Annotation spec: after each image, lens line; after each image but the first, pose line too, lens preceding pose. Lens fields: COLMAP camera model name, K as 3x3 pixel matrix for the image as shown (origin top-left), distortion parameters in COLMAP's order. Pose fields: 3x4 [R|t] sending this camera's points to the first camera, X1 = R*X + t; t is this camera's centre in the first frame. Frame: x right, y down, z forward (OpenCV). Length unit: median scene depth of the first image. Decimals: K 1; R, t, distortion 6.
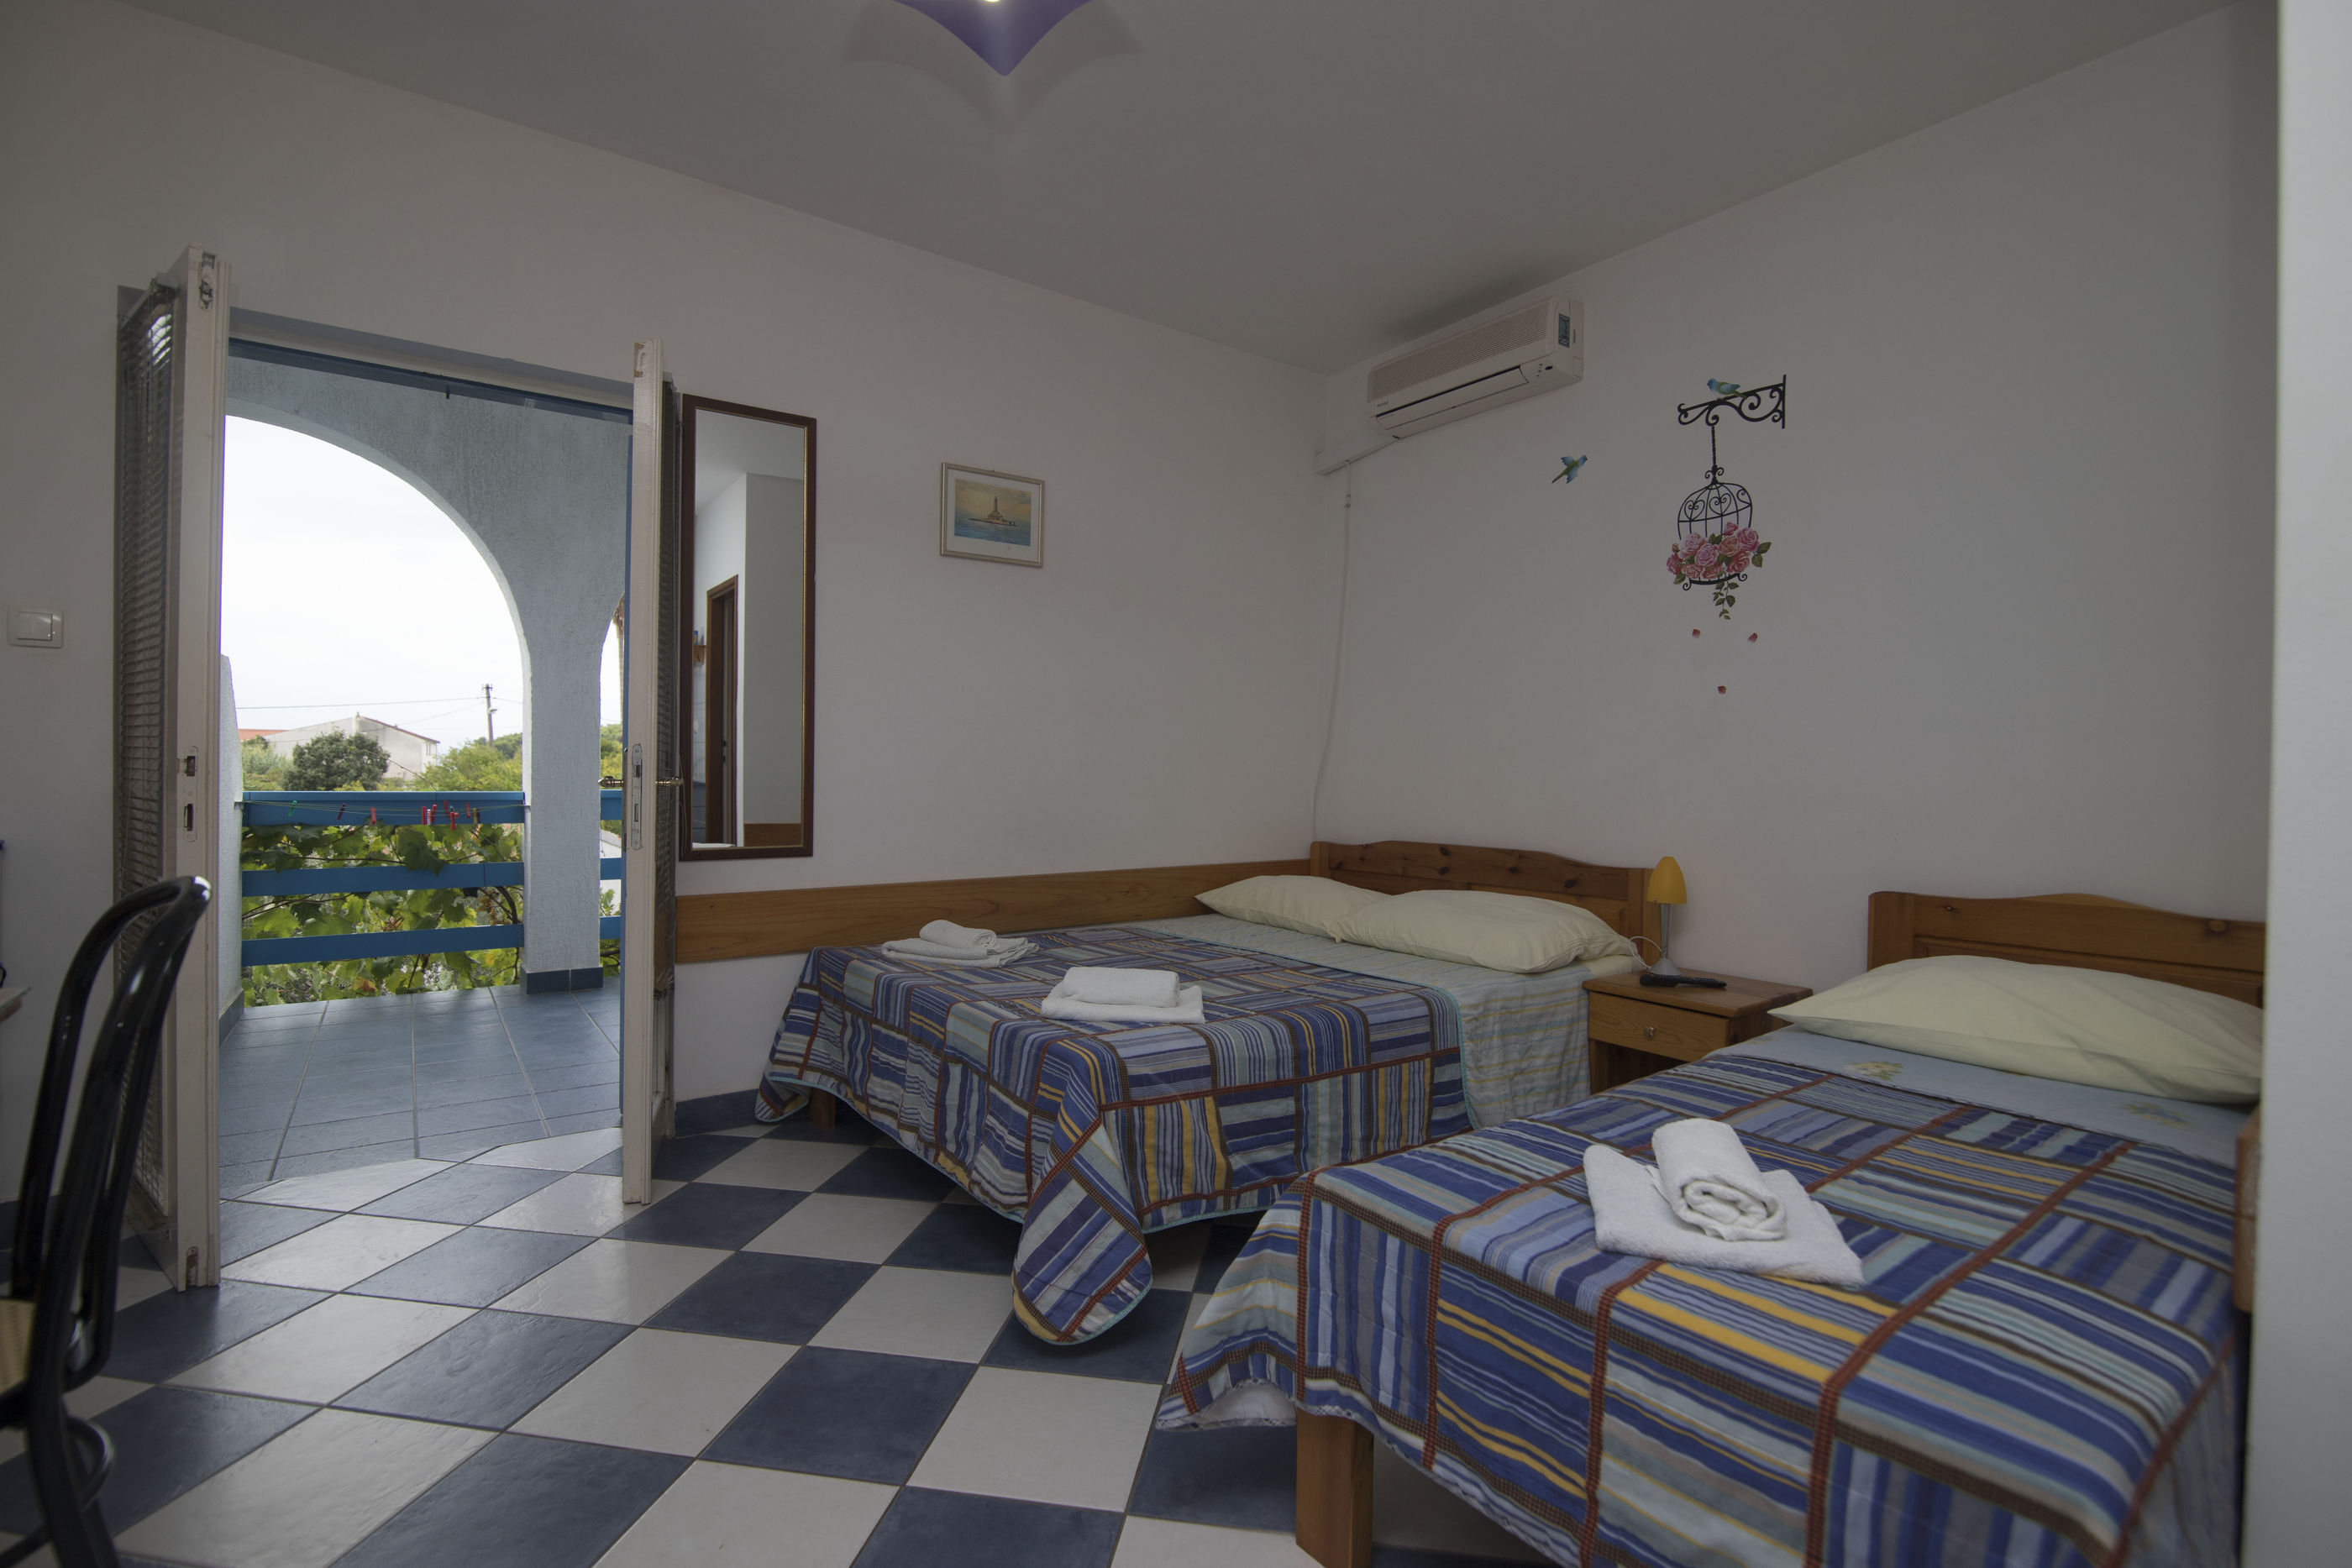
lens RADIAL K [[1087.2, 0, 1176.0], [0, 1087.2, 784.0], [0, 0, 1]] dist [-0.018355, -0.000176]
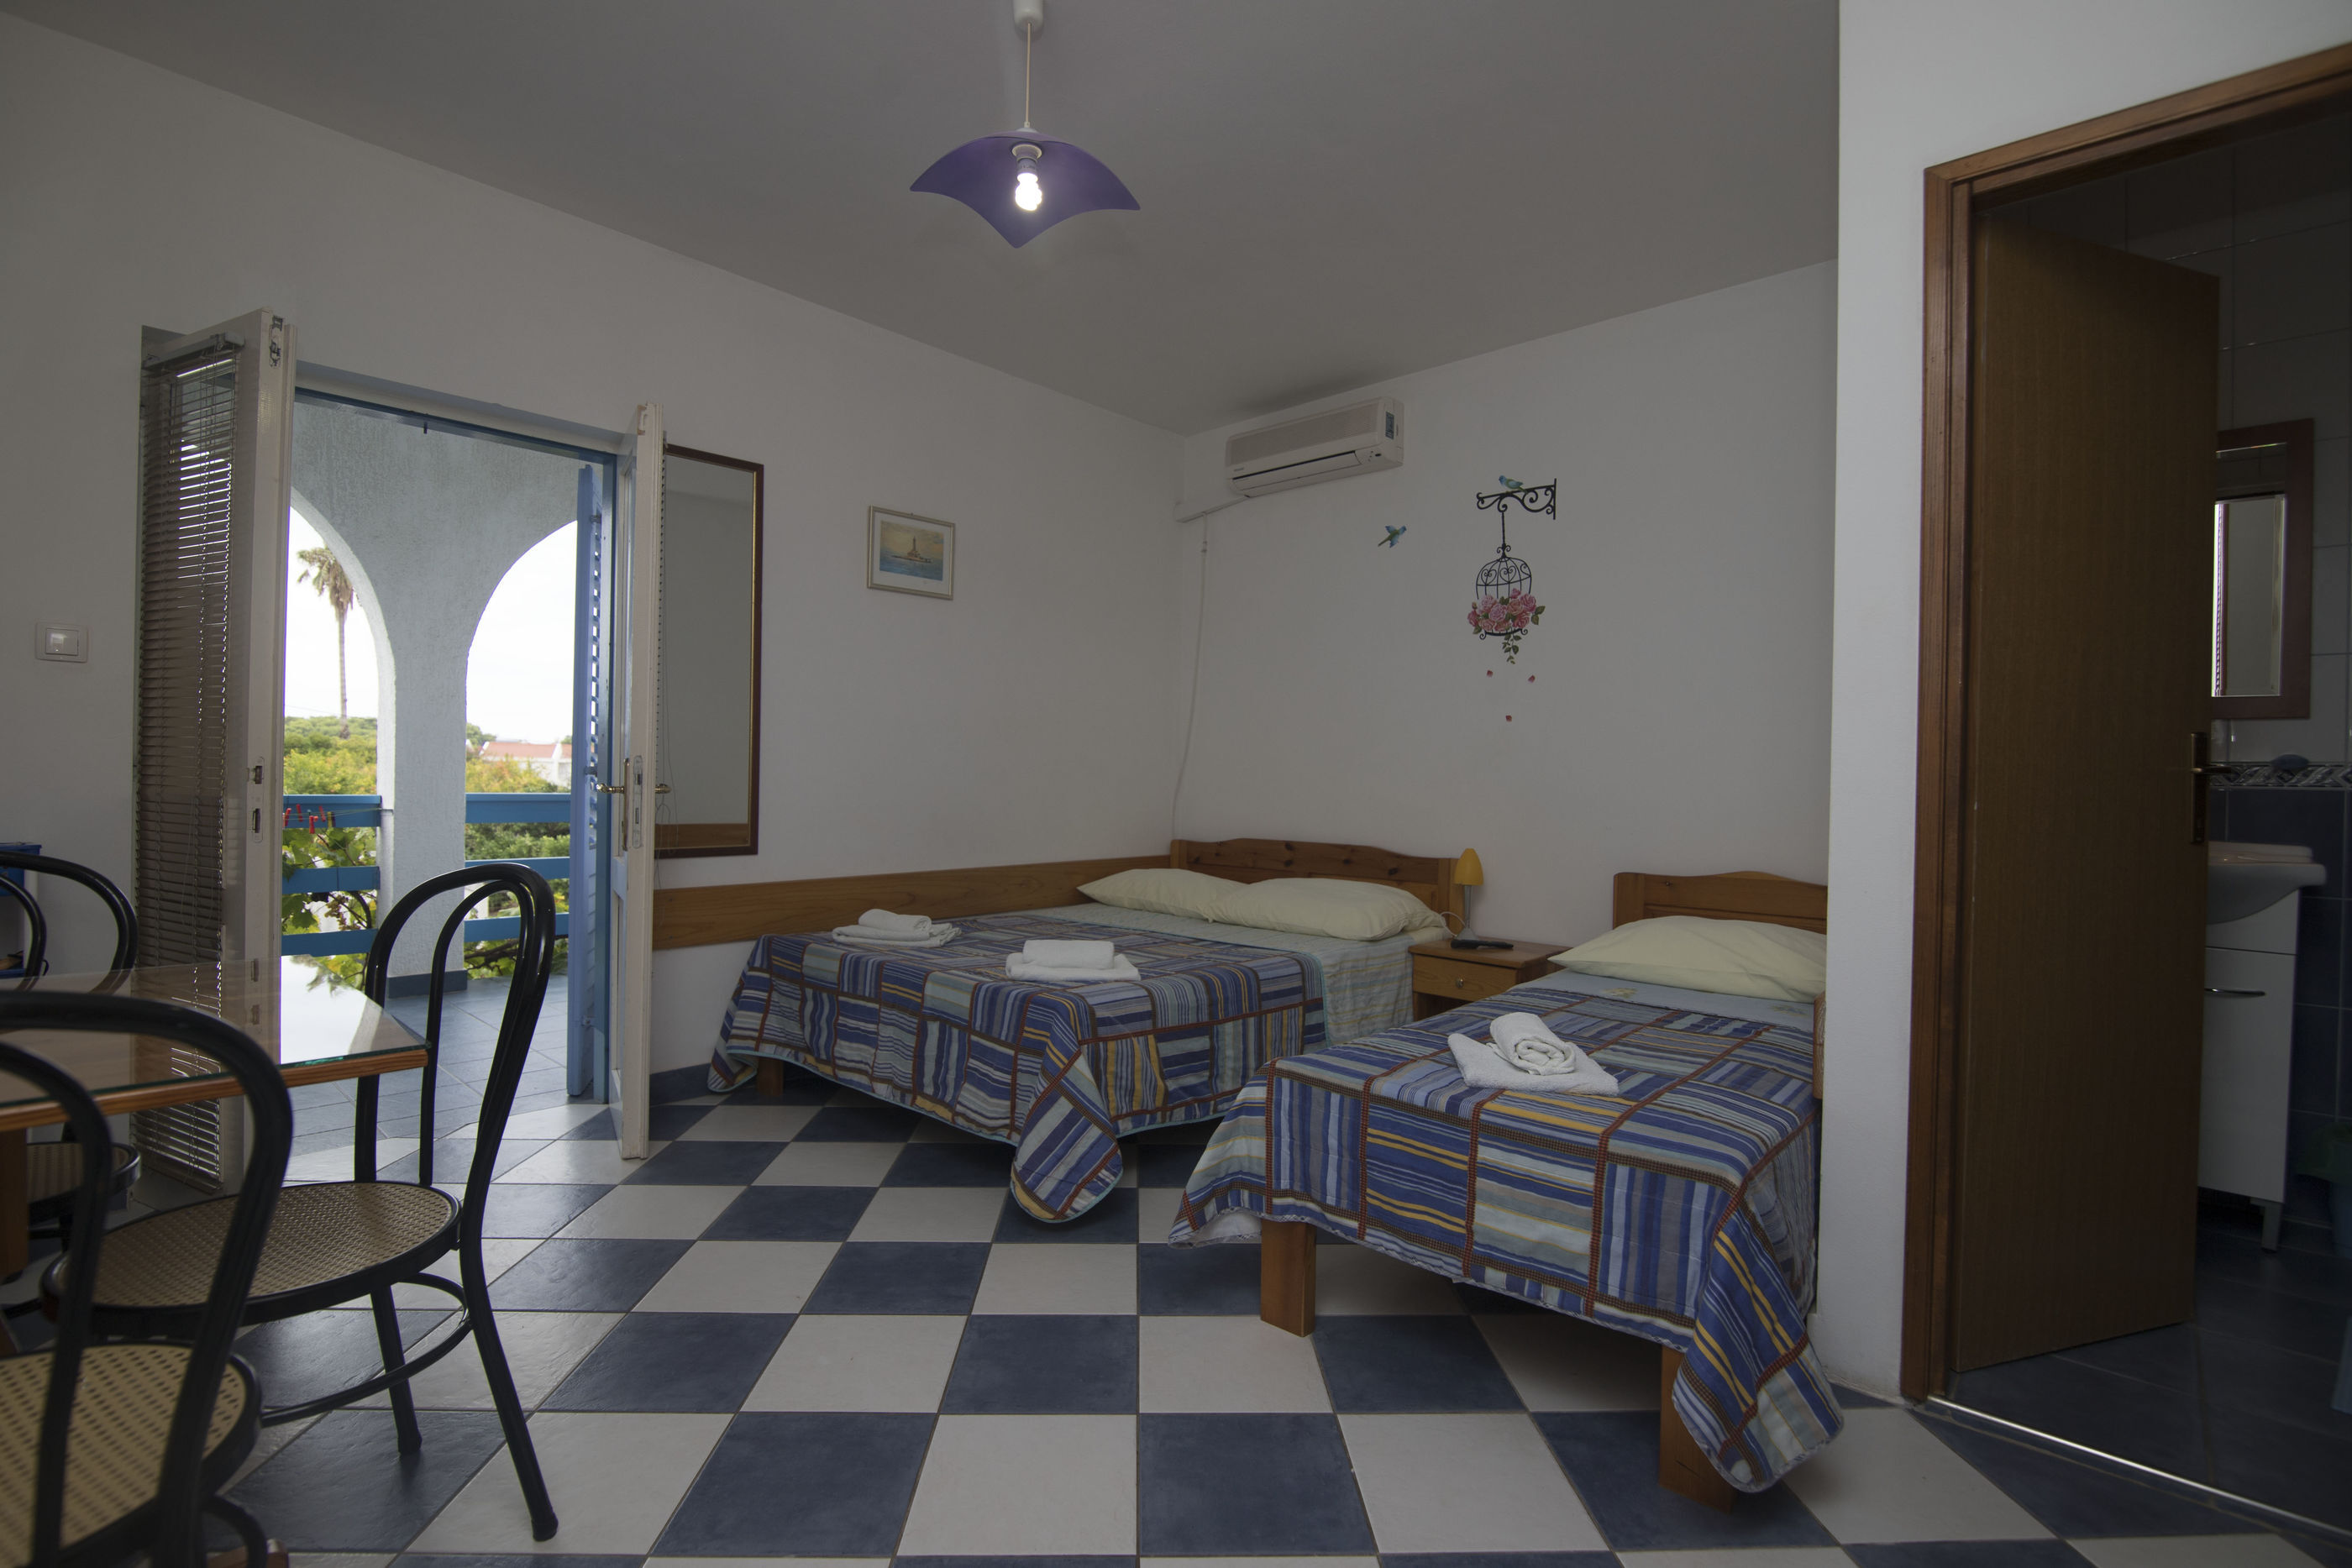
lens RADIAL K [[1087.2, 0, 1176.0], [0, 1087.2, 784.0], [0, 0, 1]] dist [-0.018355, -0.000176]
pose [[0.981290, 0.003314, 0.192509, -0.175011], [-0.002881, 0.999993, -0.002528, -0.006347], [-0.192516, 0.001926, 0.981292, -0.251874]]
